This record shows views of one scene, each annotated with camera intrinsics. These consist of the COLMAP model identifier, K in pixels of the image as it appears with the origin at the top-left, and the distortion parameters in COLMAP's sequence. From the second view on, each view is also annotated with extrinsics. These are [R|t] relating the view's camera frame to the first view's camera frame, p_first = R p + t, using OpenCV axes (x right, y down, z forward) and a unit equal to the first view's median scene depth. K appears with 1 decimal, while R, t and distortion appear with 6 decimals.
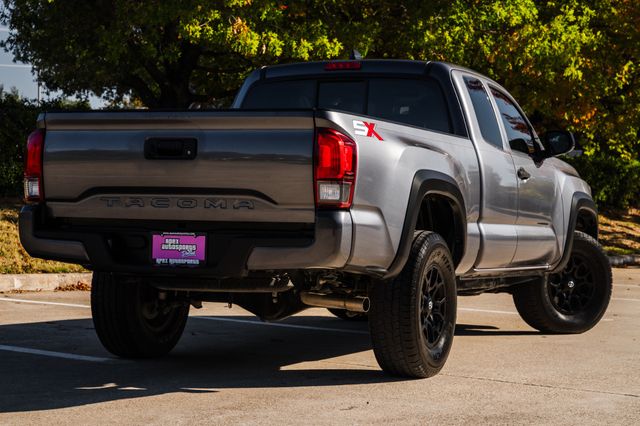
lens RADIAL K [[1426.1, 0, 320.0], [0, 1426.1, 213.0], [0, 0, 1]] dist [0.377622, -0.158230]
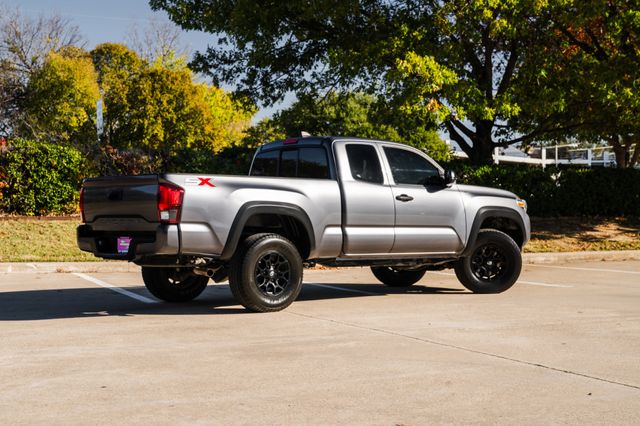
lens RADIAL K [[1013.7, 0, 320.7], [0, 1013.7, 229.1], [0, 0, 1]] dist [0.153645, 0.024396]
pose [[0.894047, -0.023001, -0.447383, 0.672393], [0.026413, 0.999650, 0.001390, 0.006416], [0.447194, -0.013059, 0.894342, -0.132626]]
